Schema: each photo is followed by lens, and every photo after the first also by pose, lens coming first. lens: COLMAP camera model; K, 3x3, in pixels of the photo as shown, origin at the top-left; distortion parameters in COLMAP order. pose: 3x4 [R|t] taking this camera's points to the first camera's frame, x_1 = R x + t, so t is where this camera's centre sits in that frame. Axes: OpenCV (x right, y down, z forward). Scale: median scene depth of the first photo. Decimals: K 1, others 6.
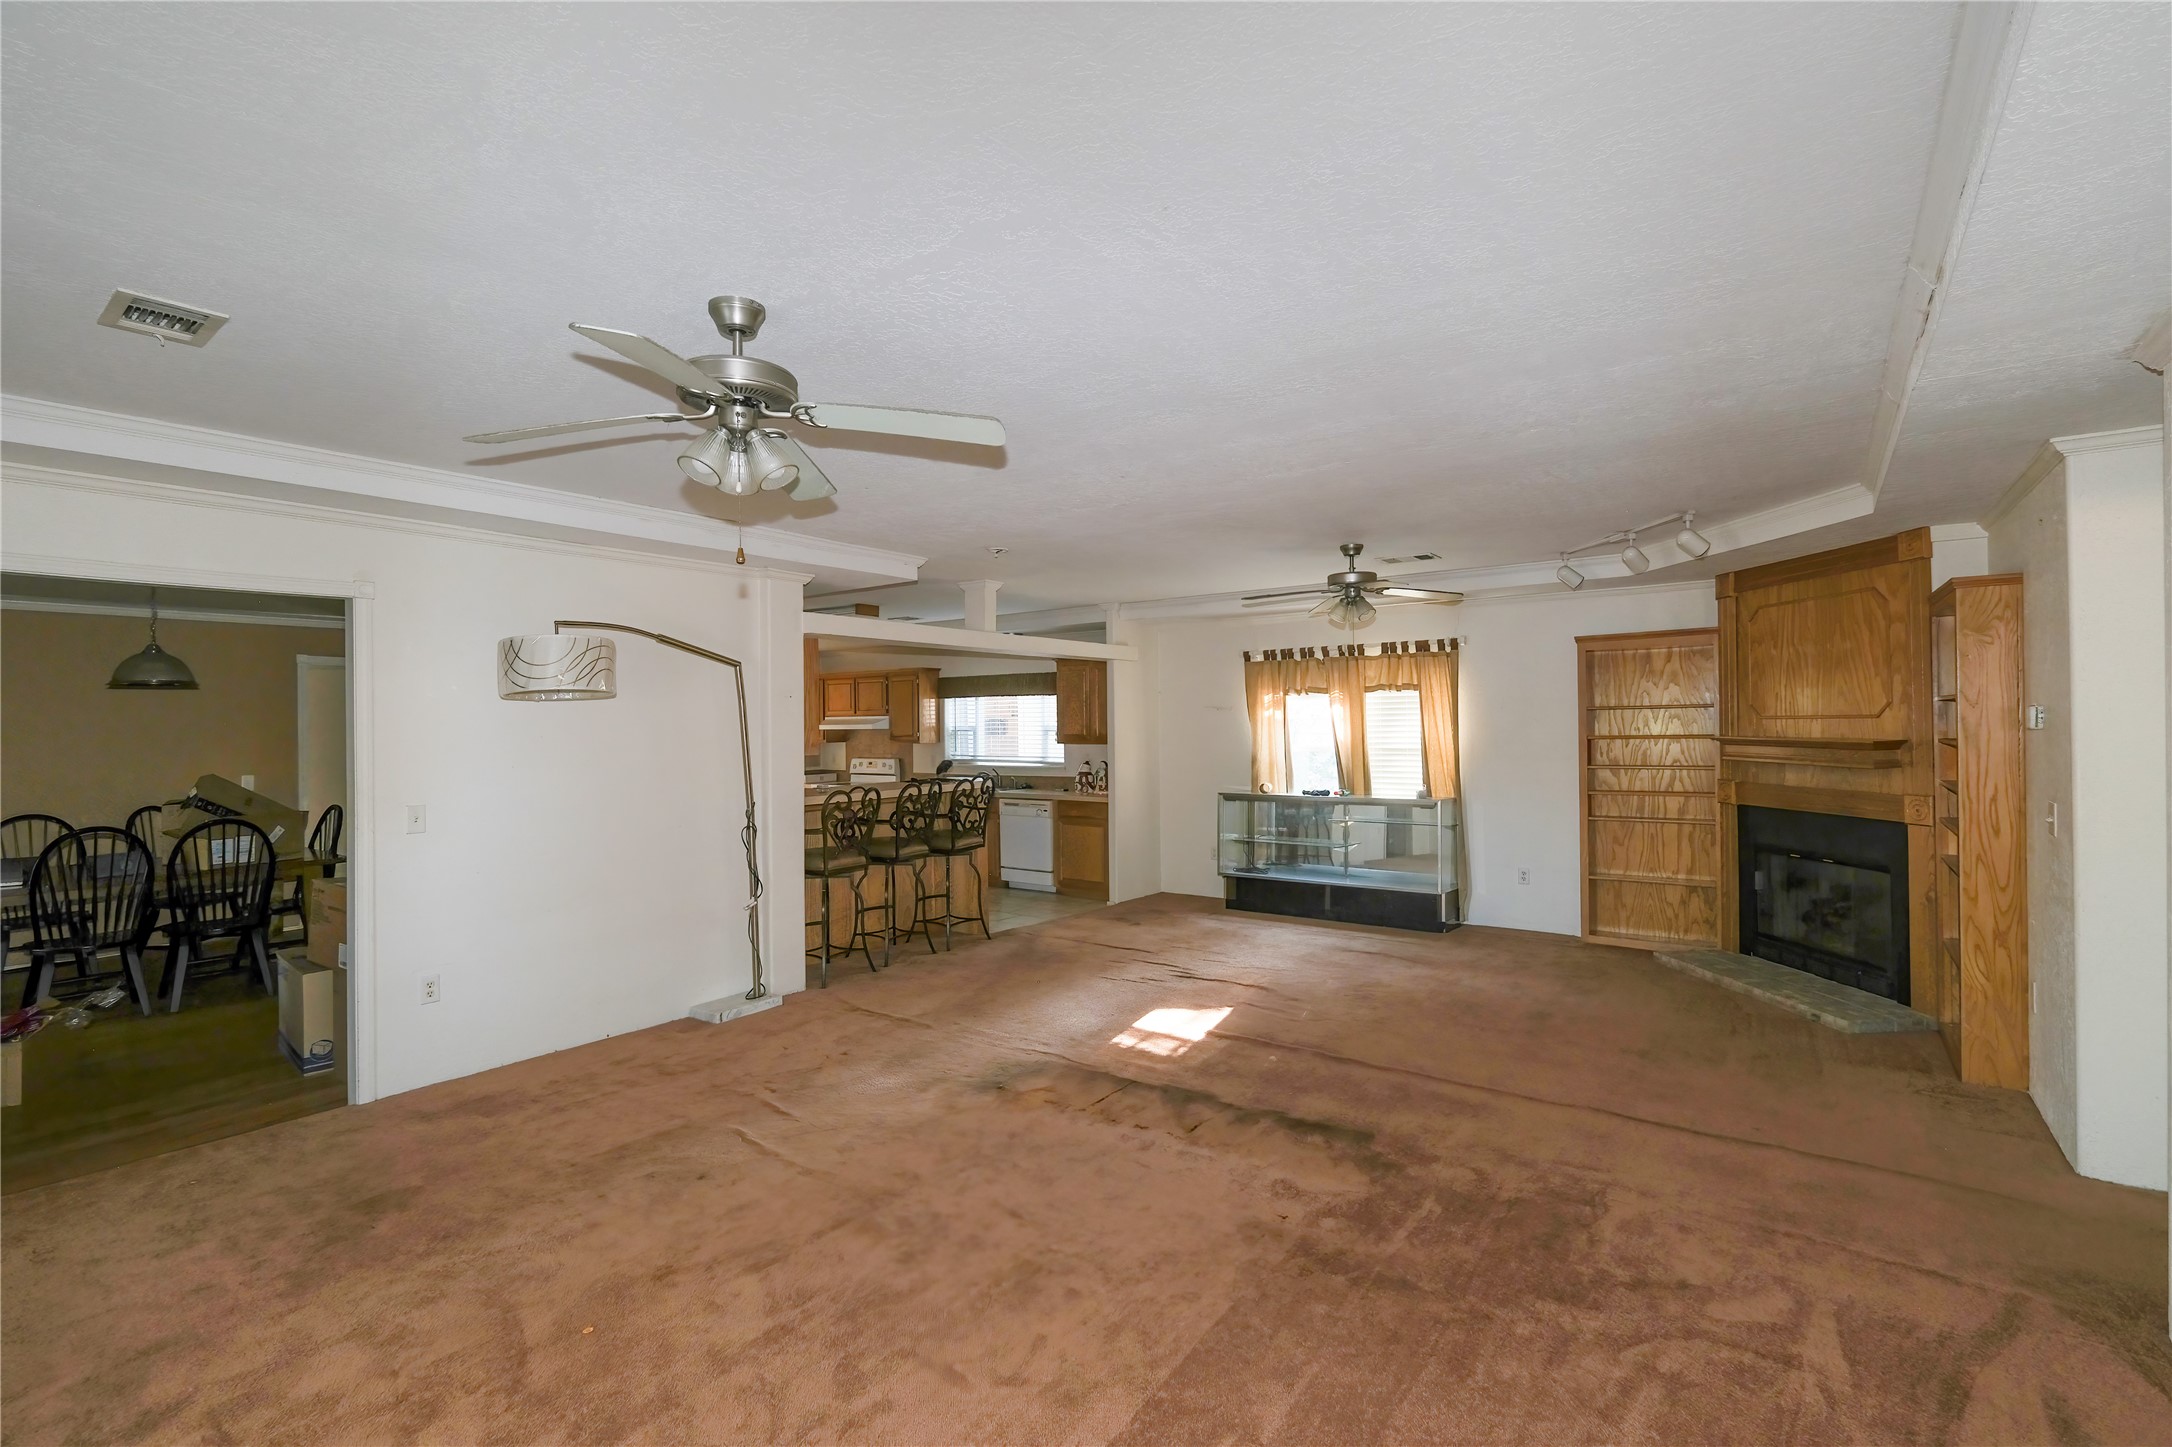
lens RADIAL K [[955.8, 0, 1087.2], [0, 955.8, 724.7], [0, 0, 1]] dist [0.003025, -0.000643]
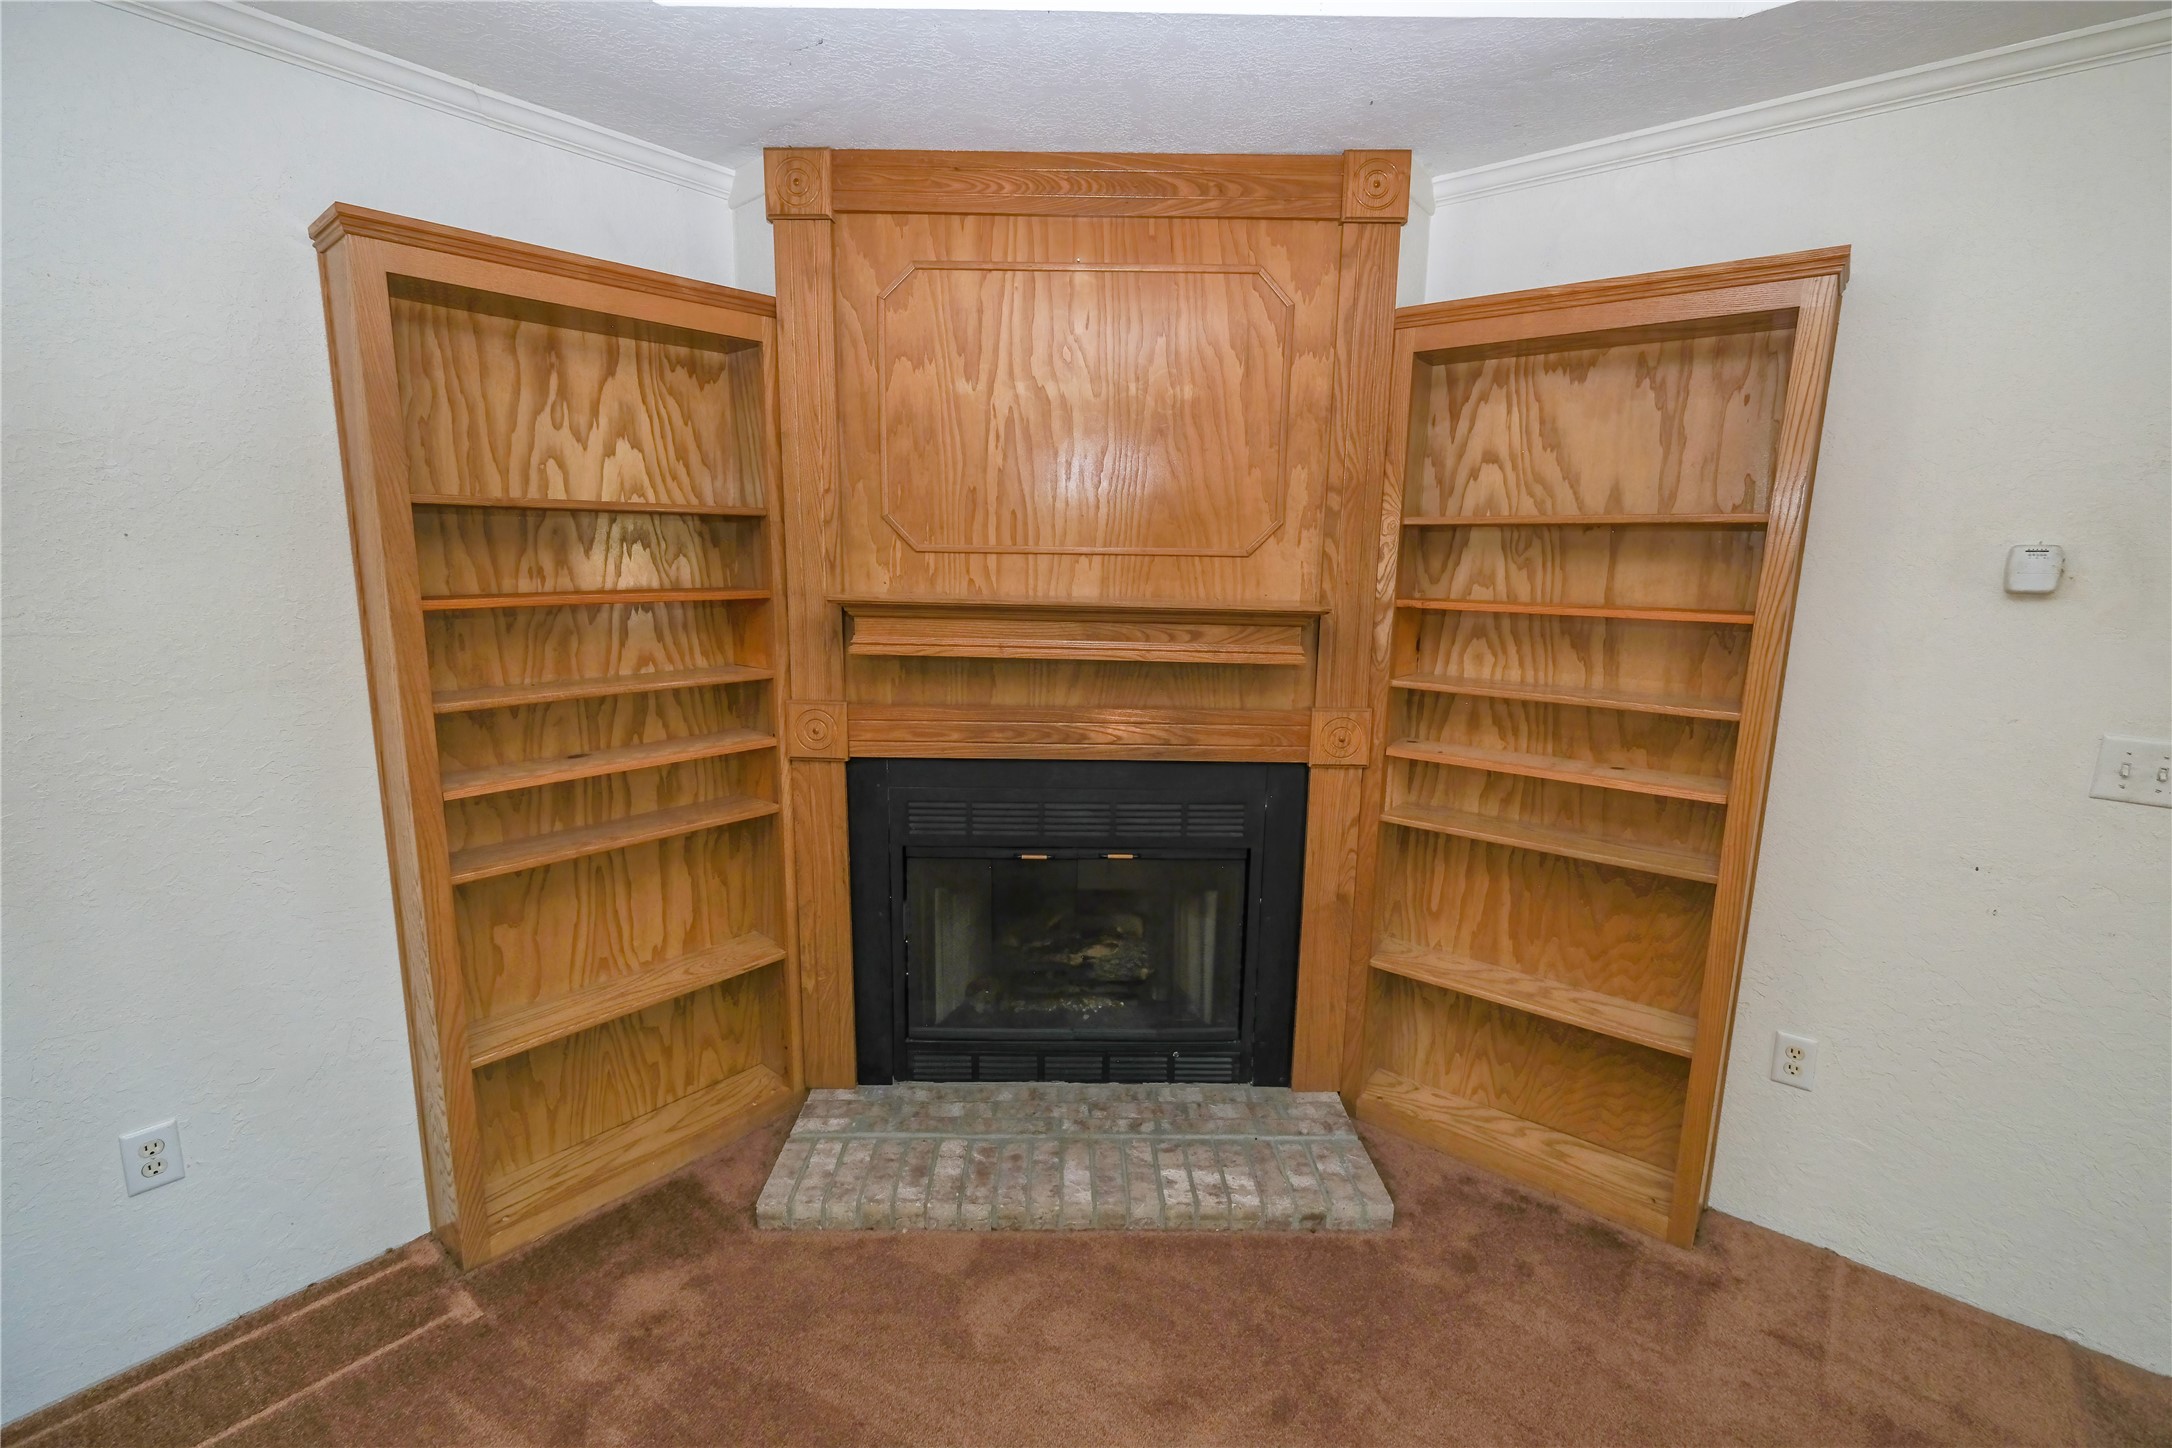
lens RADIAL K [[955.8, 0, 1087.9], [0, 955.8, 720.9], [0, 0, 1]] dist [0.003025, -0.000643]
pose [[0.034010, -0.165507, 0.985622, 0.336875], [-0.019948, 0.985884, 0.166239, -0.003981], [-0.999222, -0.025315, 0.030228, 1.078337]]
